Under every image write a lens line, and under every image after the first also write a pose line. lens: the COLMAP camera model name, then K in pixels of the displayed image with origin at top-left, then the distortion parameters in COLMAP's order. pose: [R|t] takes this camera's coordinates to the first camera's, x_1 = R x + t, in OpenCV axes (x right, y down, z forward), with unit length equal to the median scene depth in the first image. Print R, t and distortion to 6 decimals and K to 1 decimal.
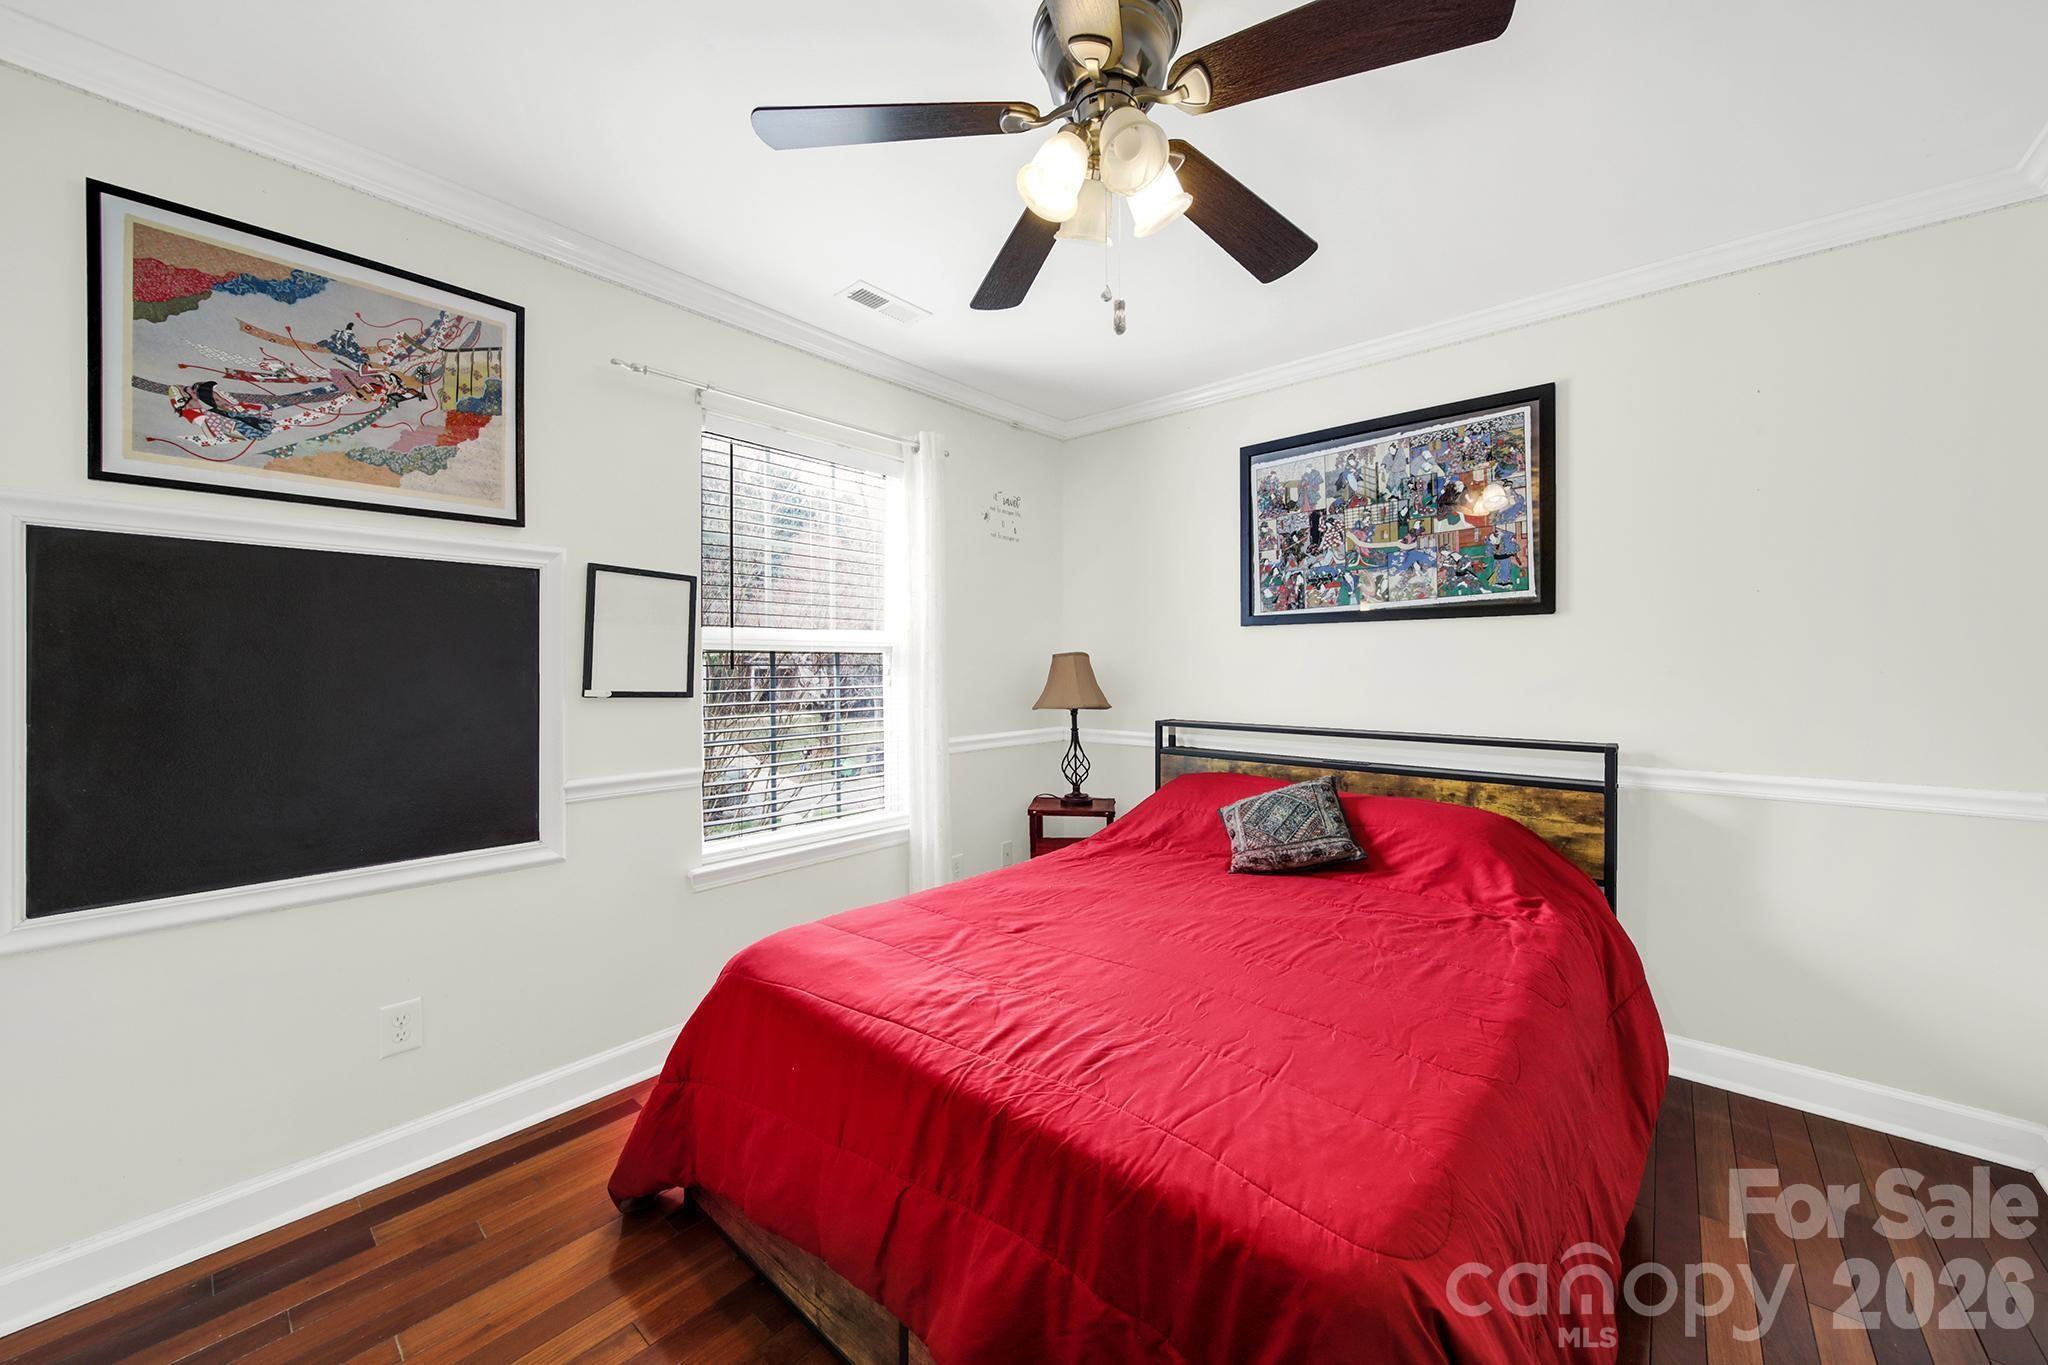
lens RADIAL K [[743.6, 0, 1025.4], [0, 743.6, 685.2], [0, 0, 1]] dist [-0.005540, 0.000491]
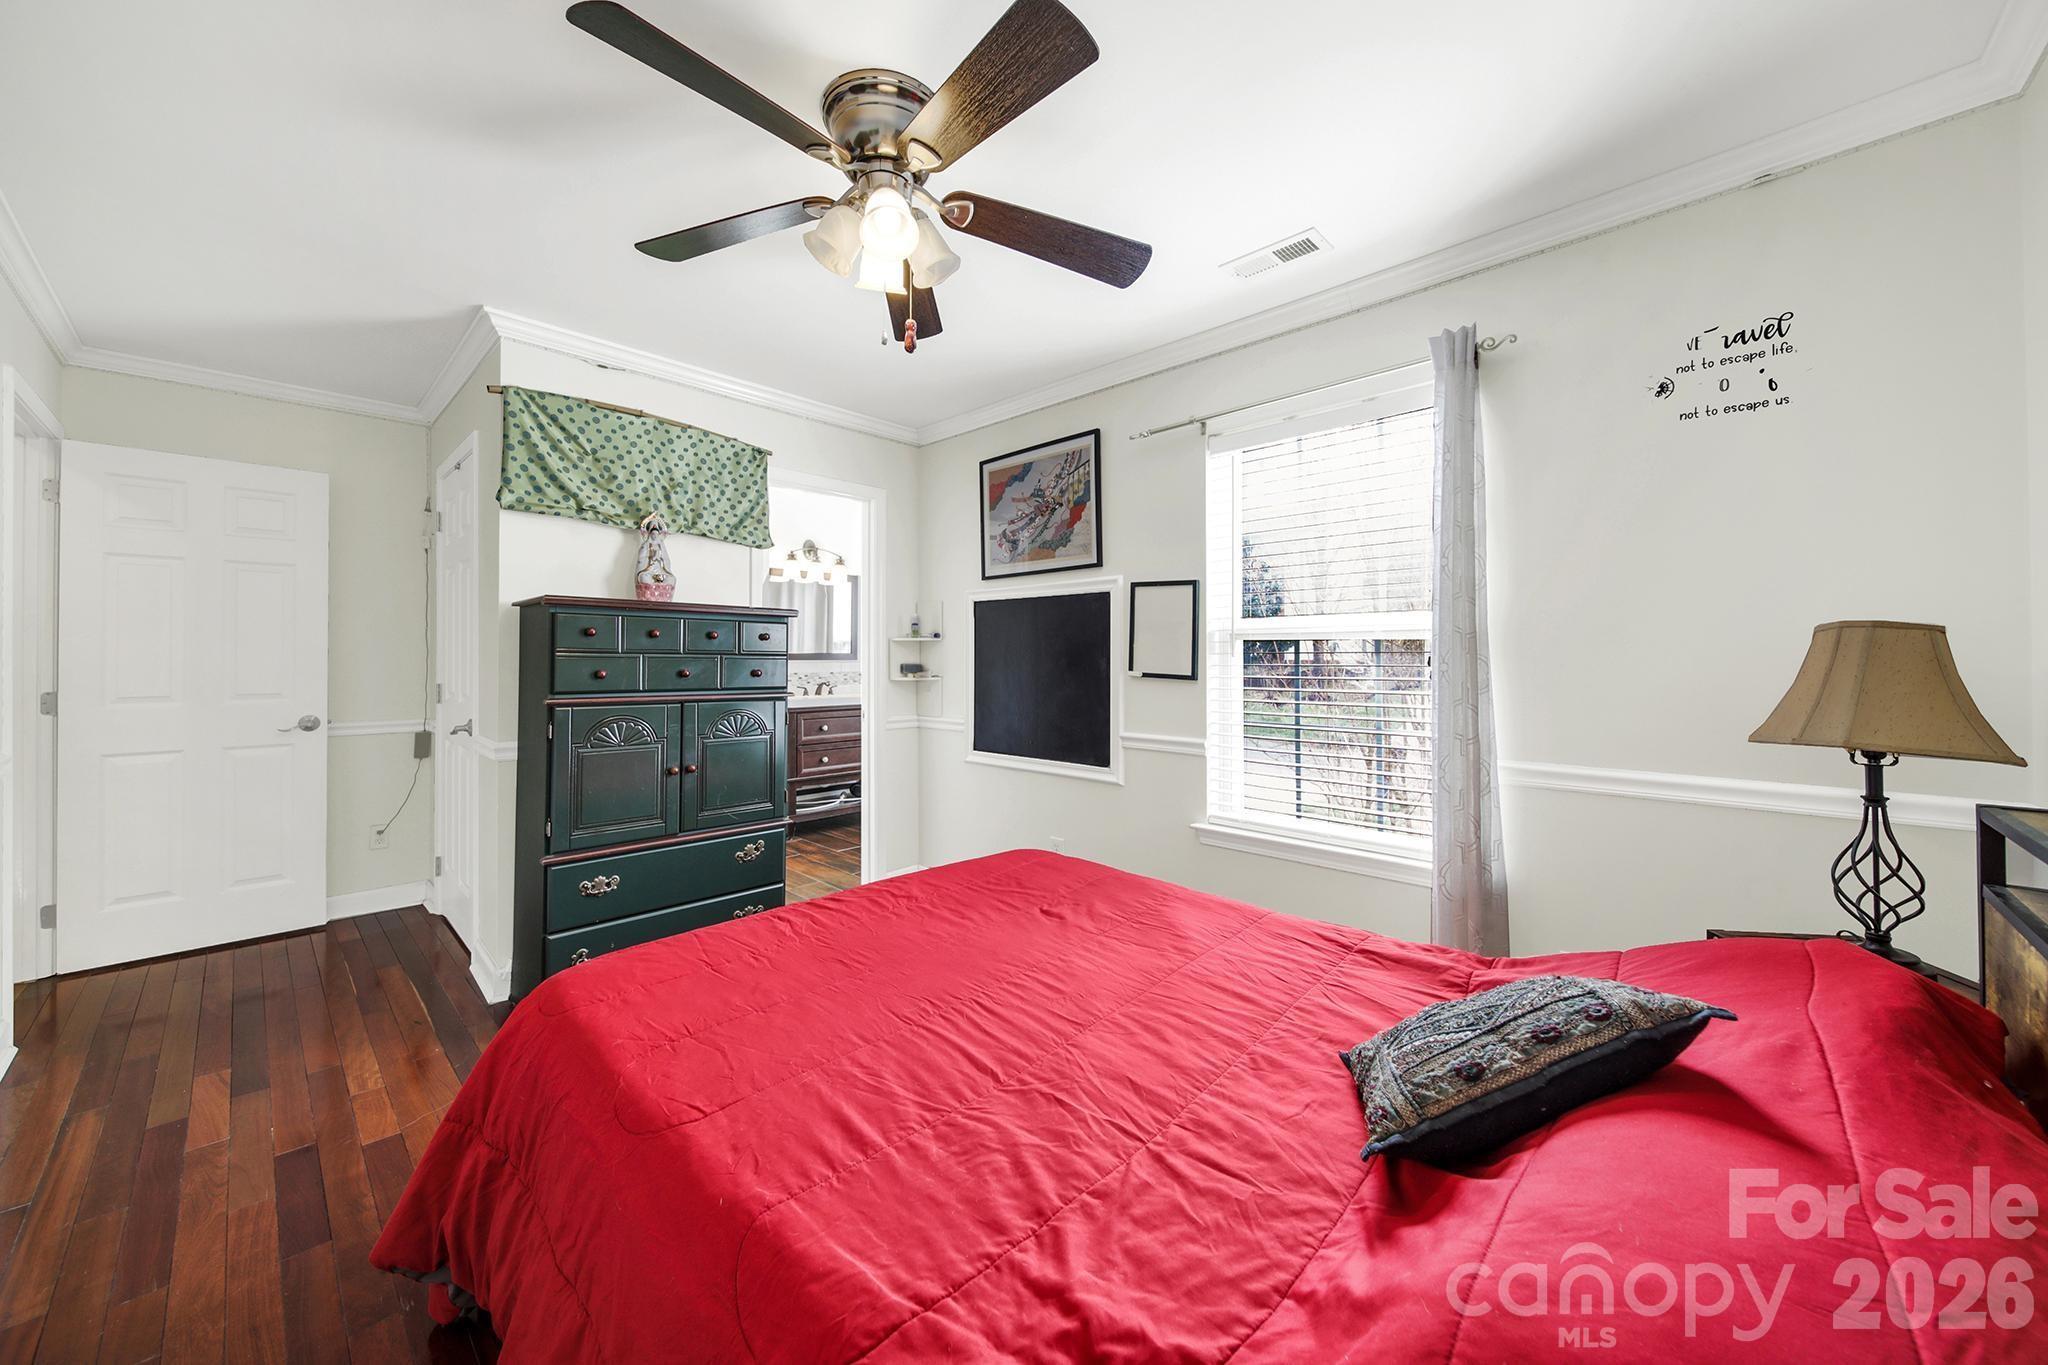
lens RADIAL K [[735.7, 0, 1011.5], [0, 735.7, 669.9], [0, 0, 1]] dist [-0.009610, -0.000047]
pose [[-0.054150, 0.020826, -0.998316, 0.971470], [-0.021024, 0.999537, 0.021992, -0.024998], [0.998311, 0.022180, -0.053687, 0.969576]]
